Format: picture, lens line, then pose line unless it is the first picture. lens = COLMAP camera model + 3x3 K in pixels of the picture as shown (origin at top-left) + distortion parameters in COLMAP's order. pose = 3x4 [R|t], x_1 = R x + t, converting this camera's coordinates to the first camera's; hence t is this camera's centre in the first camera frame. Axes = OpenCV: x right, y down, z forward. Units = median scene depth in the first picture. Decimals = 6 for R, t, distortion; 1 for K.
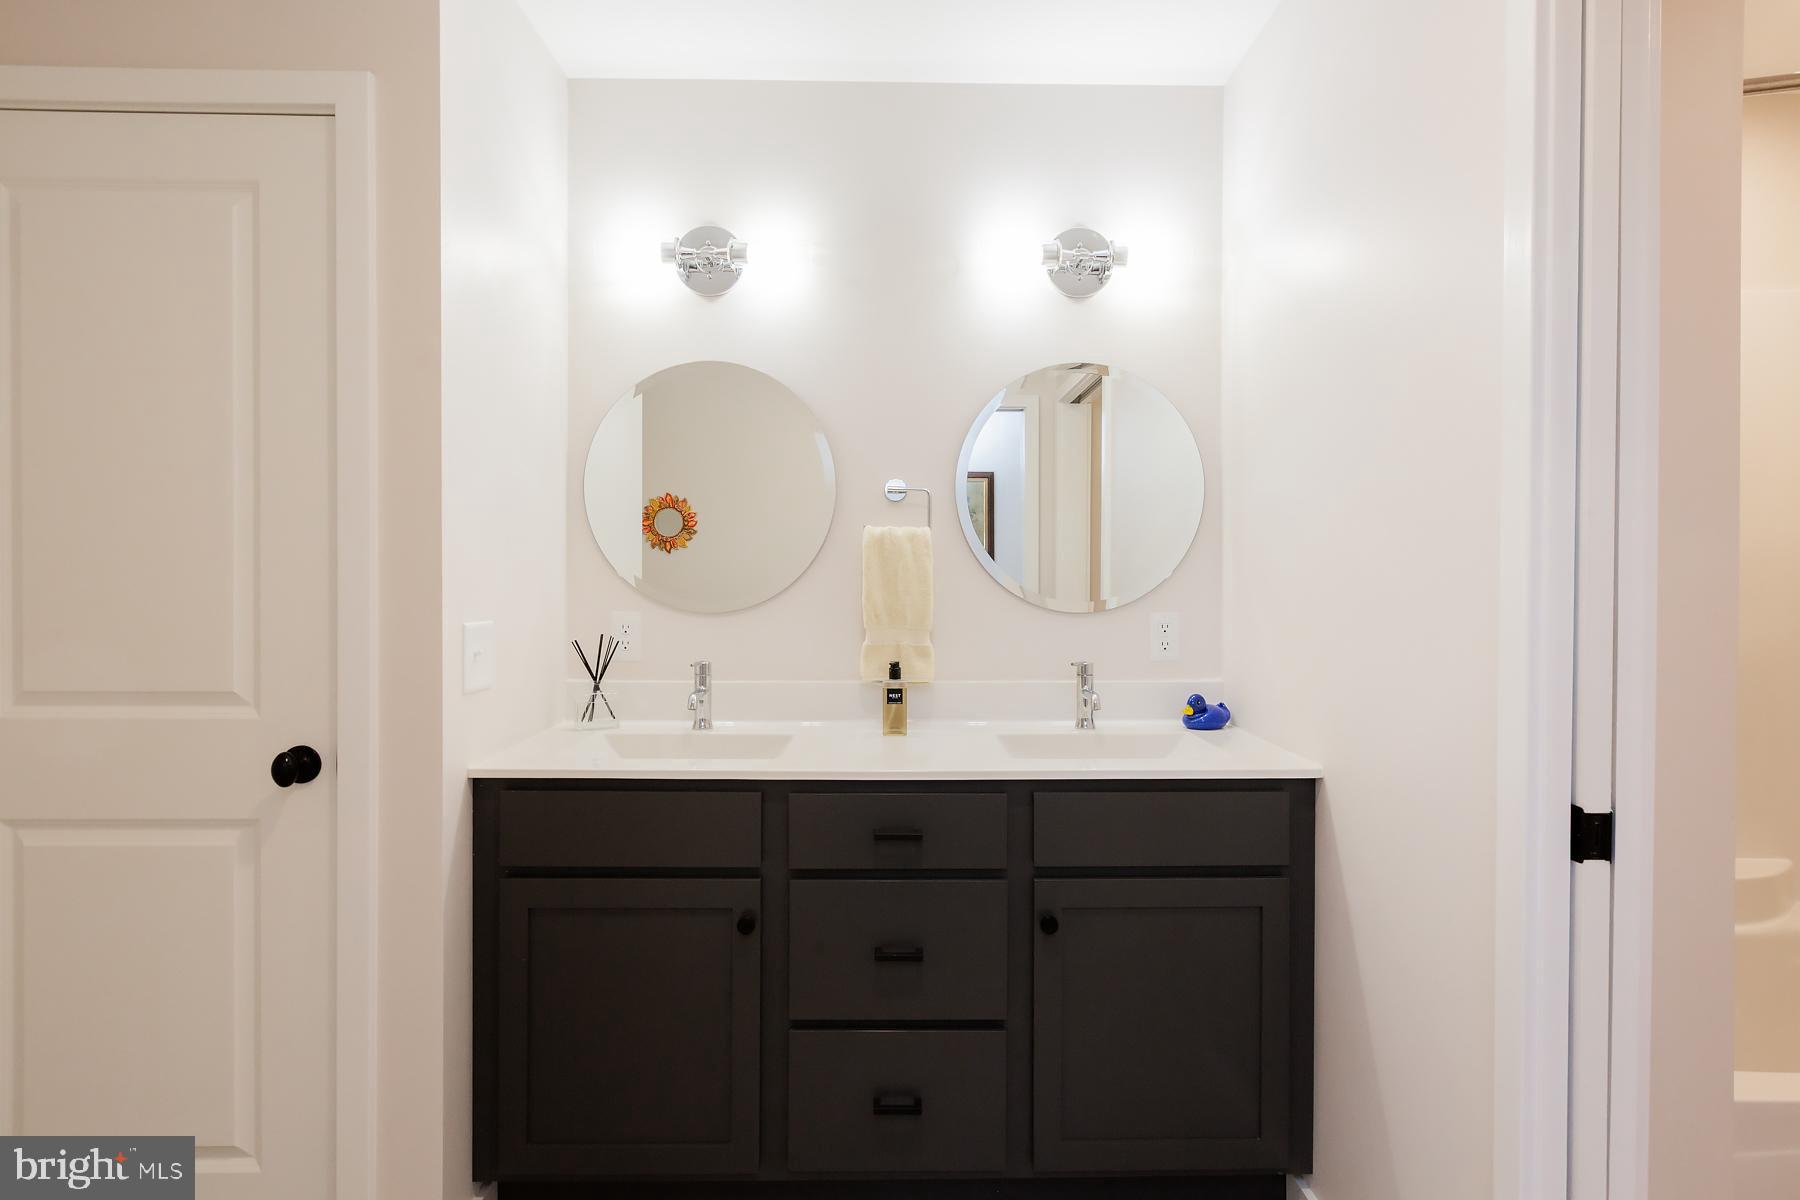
lens RADIAL K [[948.1, 0, 900.0], [0, 948.1, 600.0], [0, 0, 1]] dist [0.000621, 0.000178]
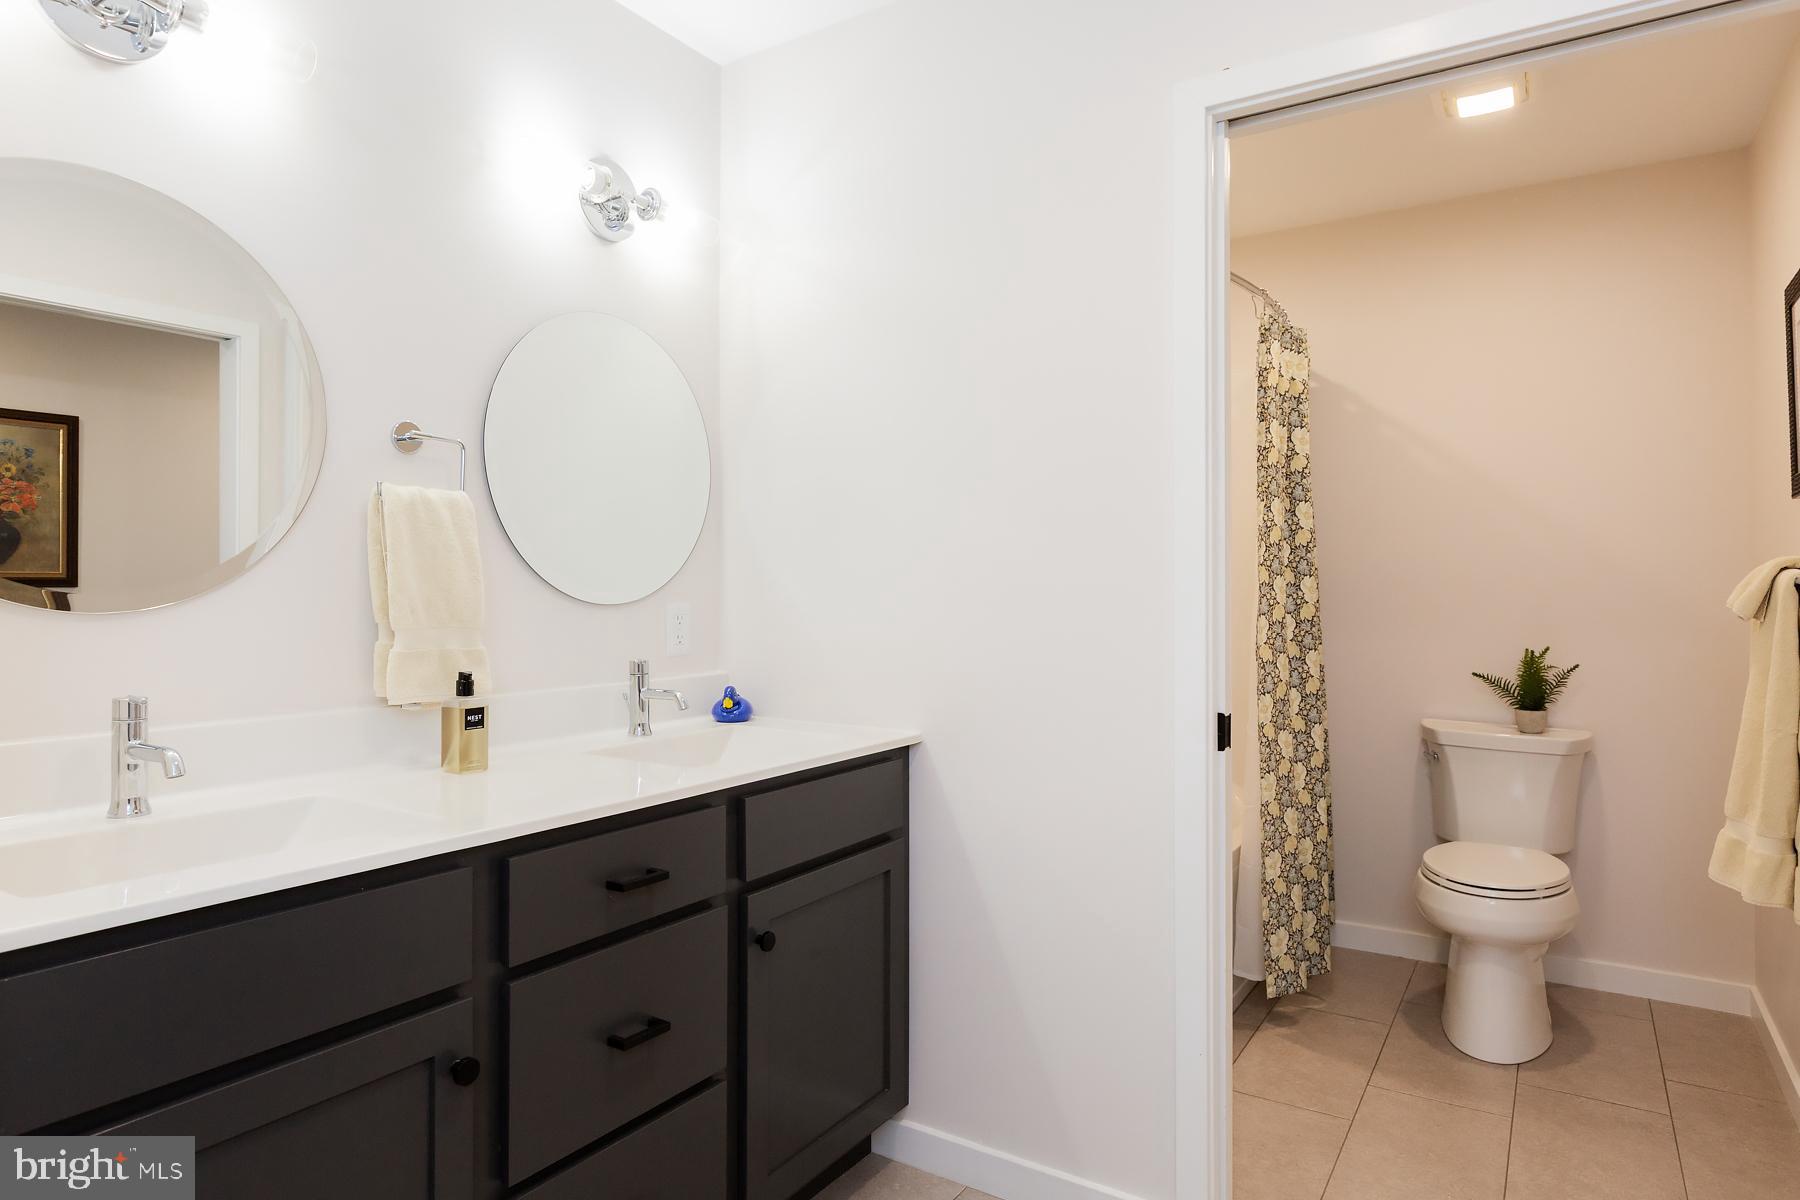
lens RADIAL K [[1045.8, 0, 900.0], [0, 1045.8, 600.0], [0, 0, 1]] dist [0.000458, 0.000970]
pose [[0.551208, -0.009010, 0.834319, -0.480264], [0.020624, 0.999783, -0.002829, 0.018225], [-0.834113, 0.018766, 0.551274, 0.268295]]
